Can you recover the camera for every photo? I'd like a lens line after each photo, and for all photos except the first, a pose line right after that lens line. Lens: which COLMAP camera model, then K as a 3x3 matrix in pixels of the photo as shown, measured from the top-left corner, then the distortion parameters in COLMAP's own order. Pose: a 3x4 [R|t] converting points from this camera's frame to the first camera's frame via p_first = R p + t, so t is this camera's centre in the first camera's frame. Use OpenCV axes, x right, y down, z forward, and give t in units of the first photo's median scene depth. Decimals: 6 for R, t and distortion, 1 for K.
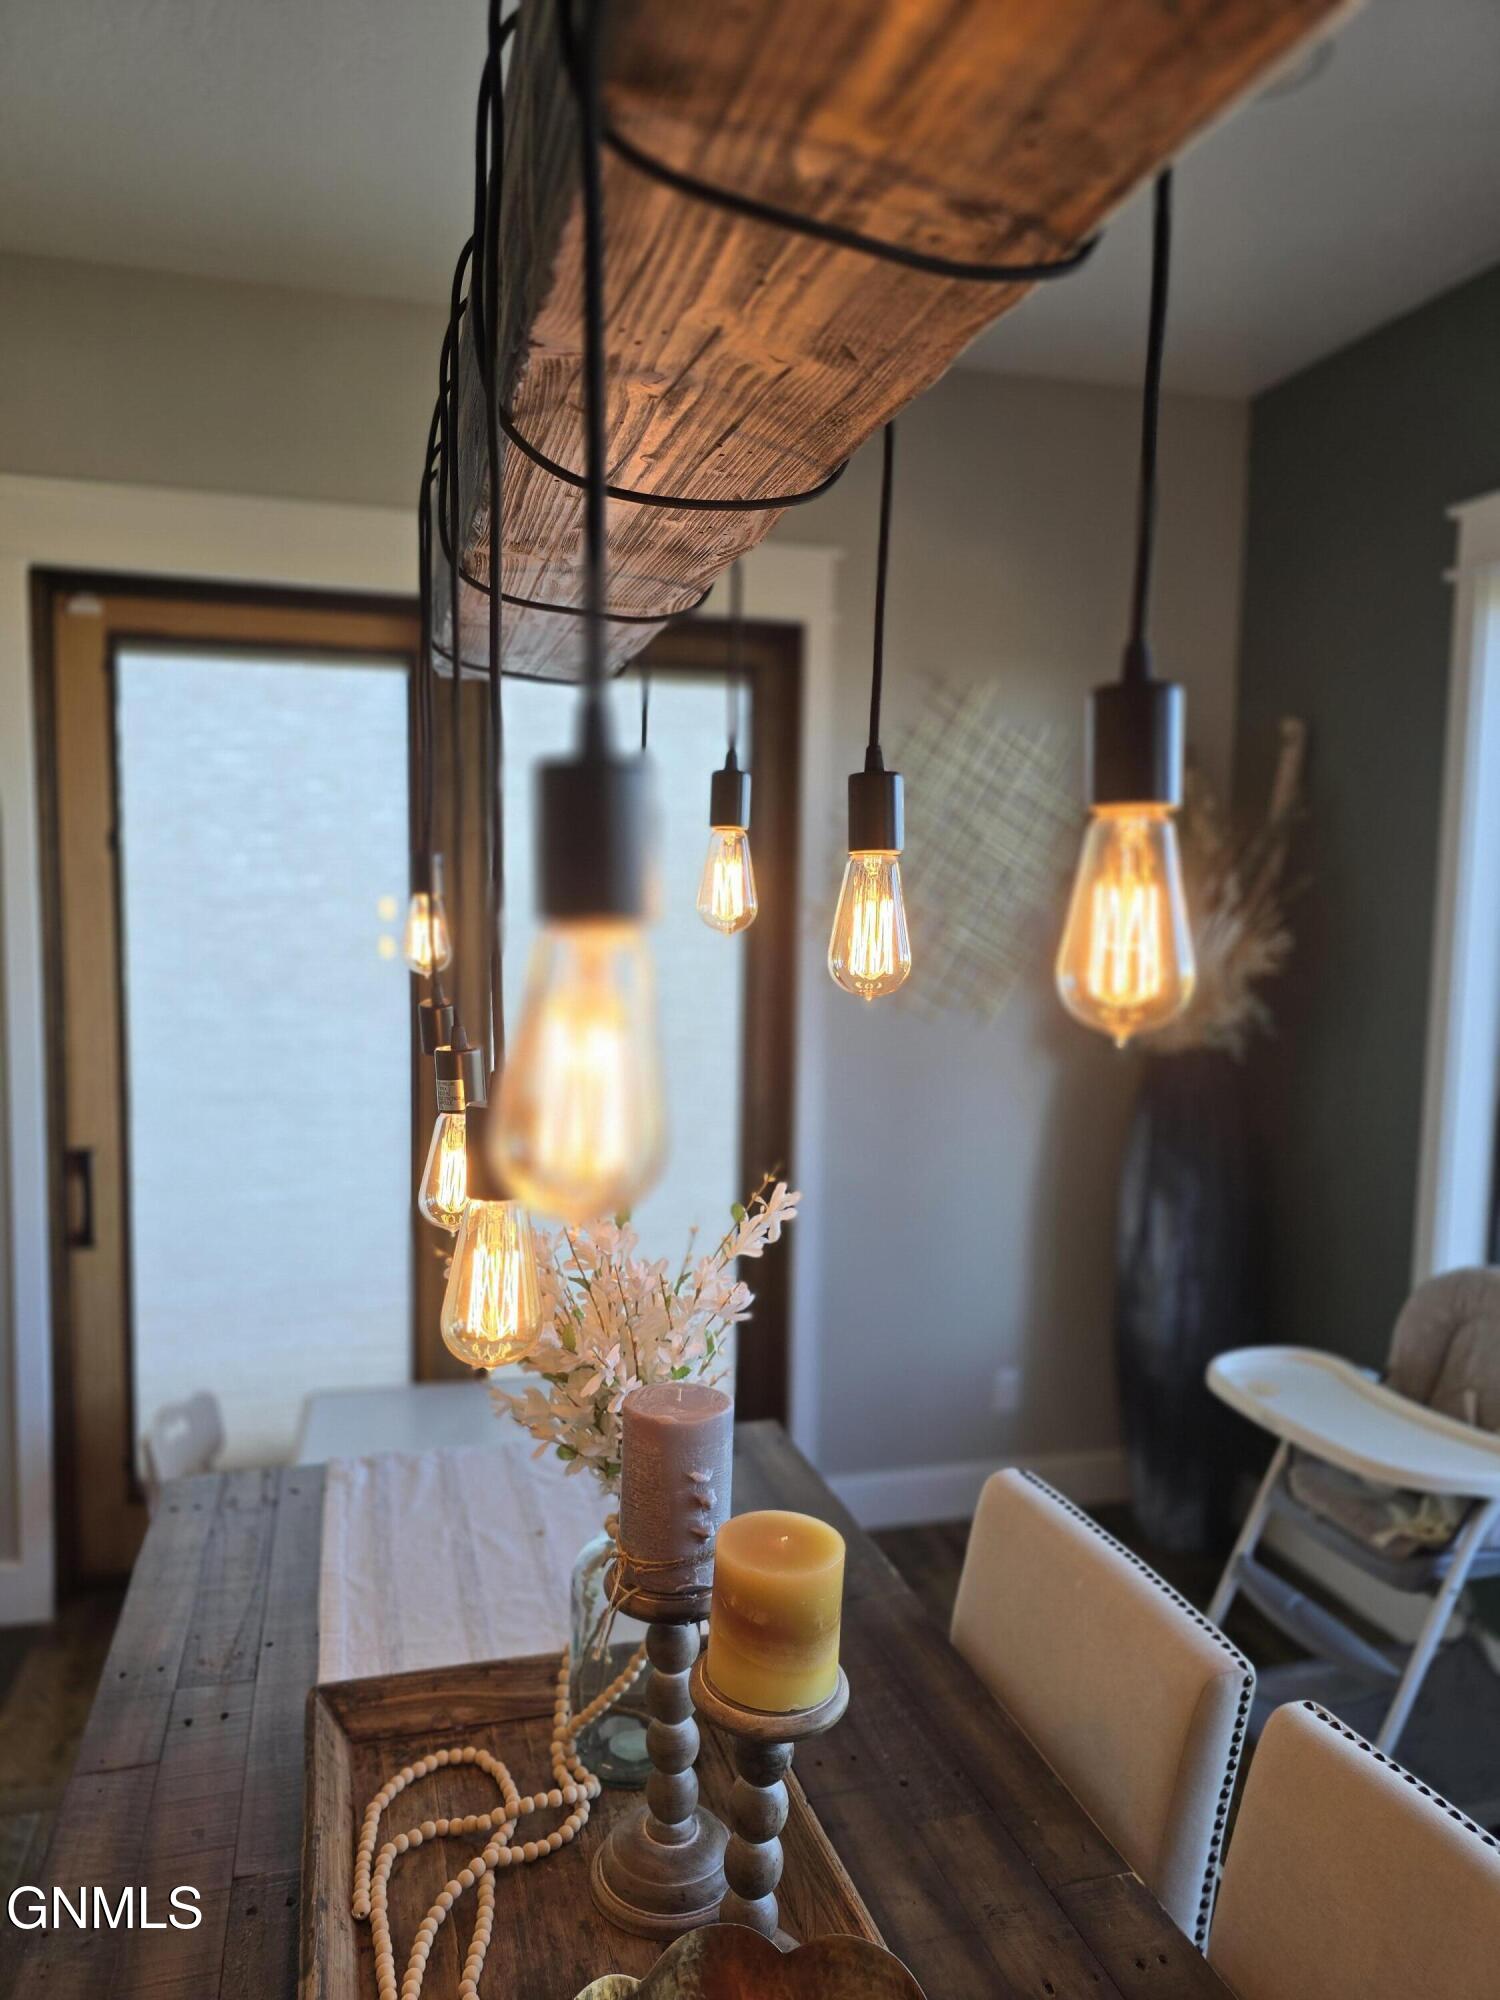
lens RADIAL K [[1373.4, 0, 750.8], [0, 1373.4, 998.3], [0, 0, 1]] dist [0.041740, -0.041123]
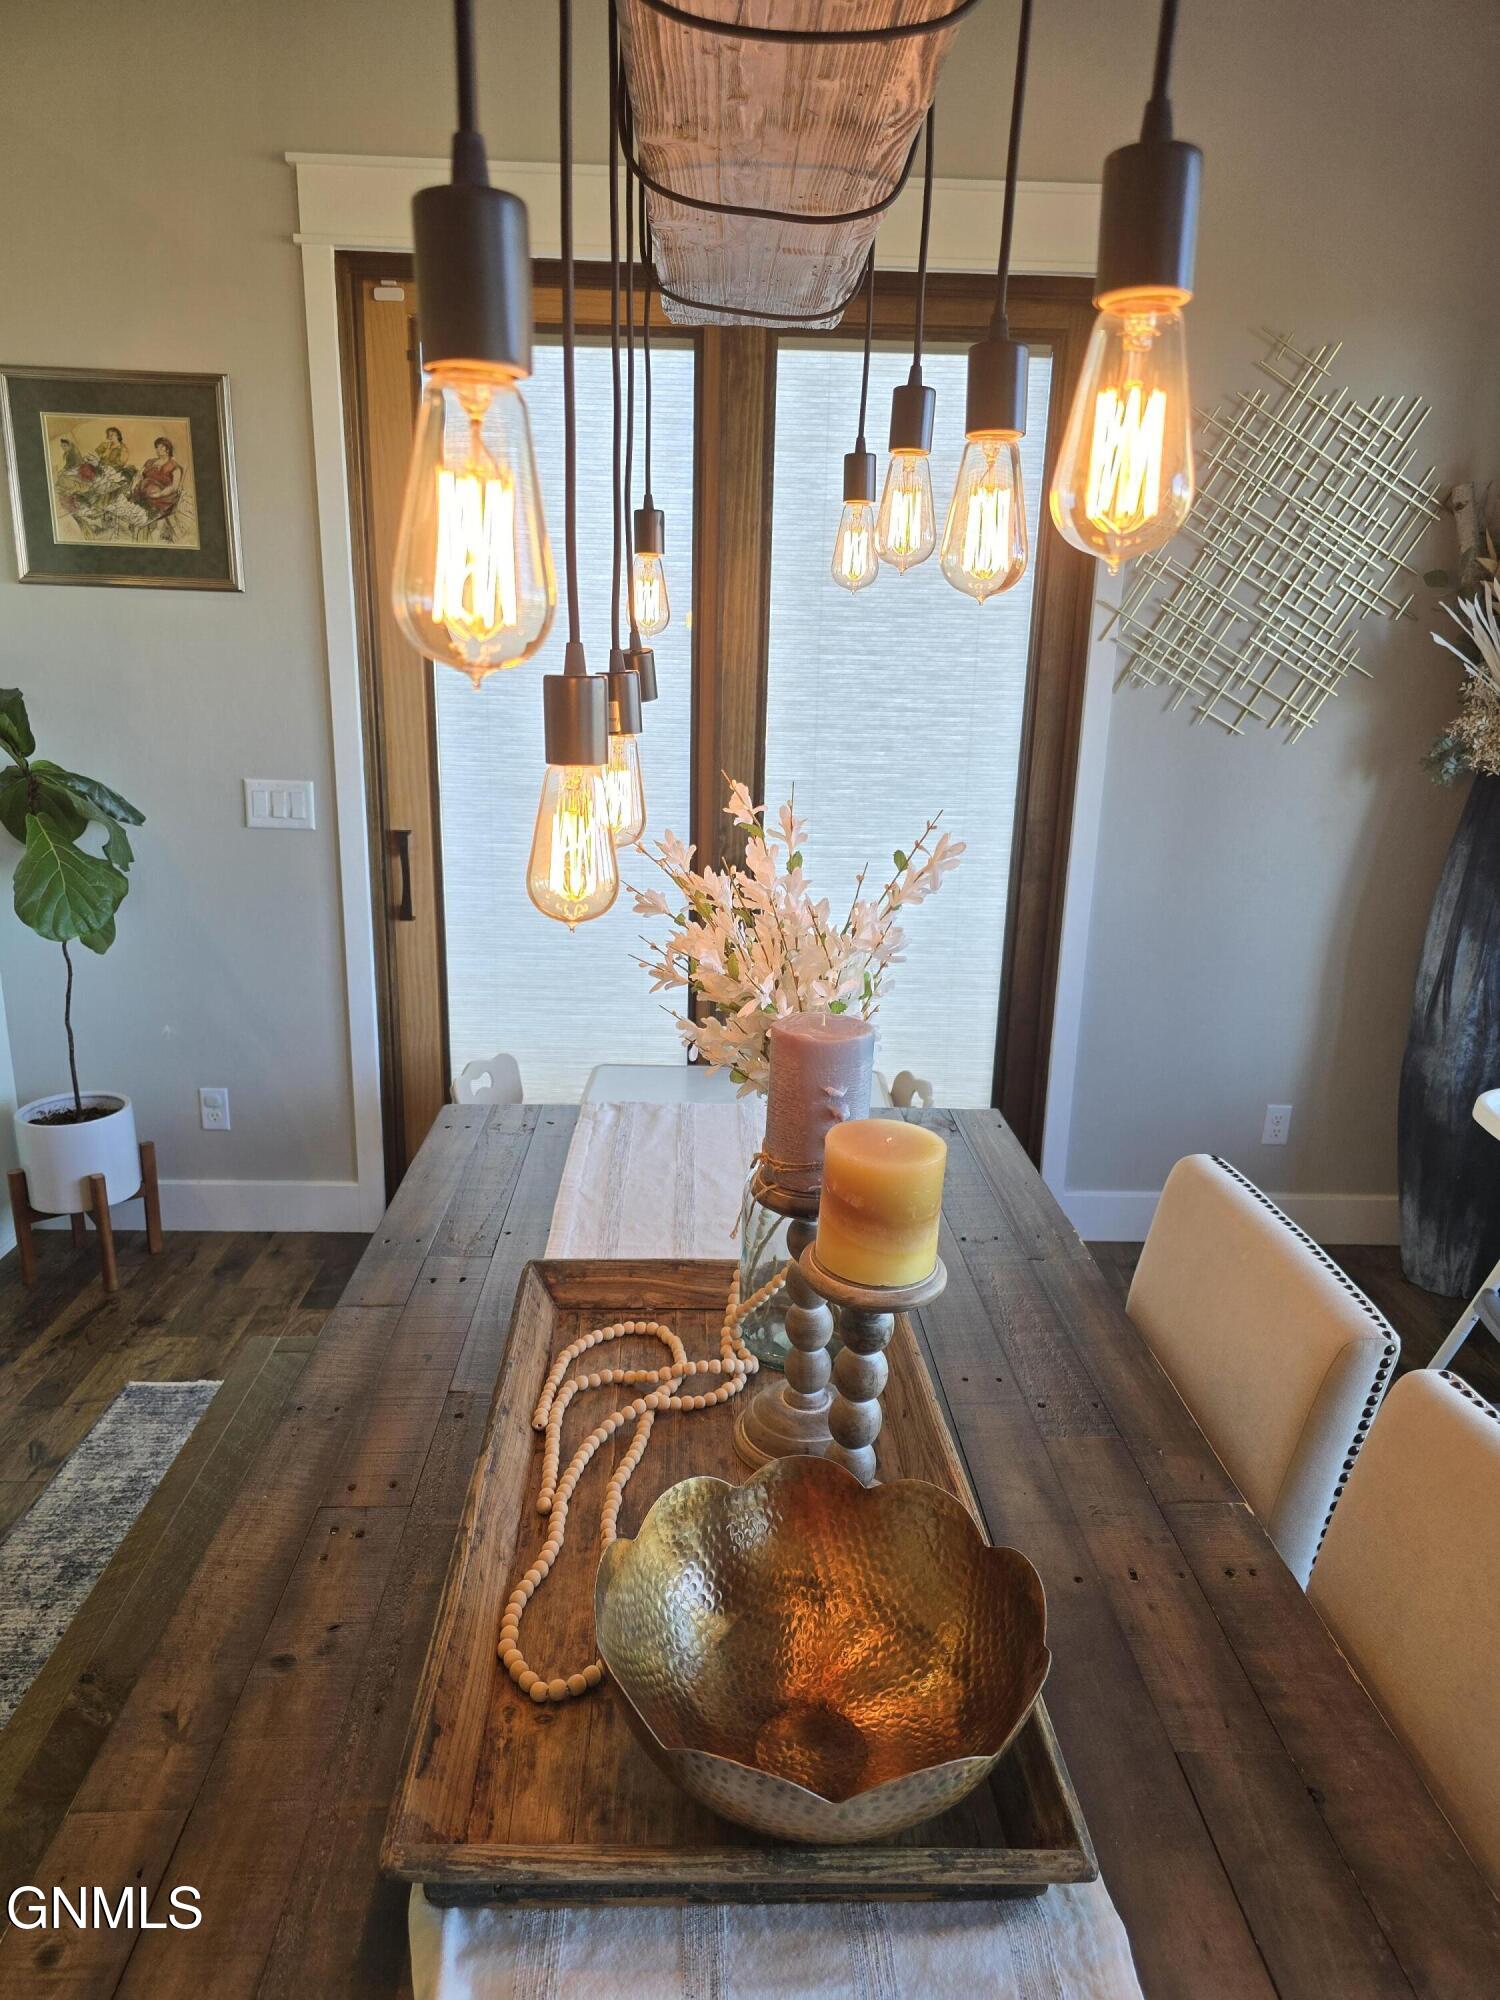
lens RADIAL K [[1373.4, 0, 753.5], [0, 1373.4, 993.4], [0, 0, 1]] dist [0.041740, -0.041123]
pose [[0.972572, 0.070171, -0.221765, 0.116654], [-0.027908, 0.981725, 0.188245, 0.066621], [0.230922, -0.176893, 0.956757, -0.012100]]
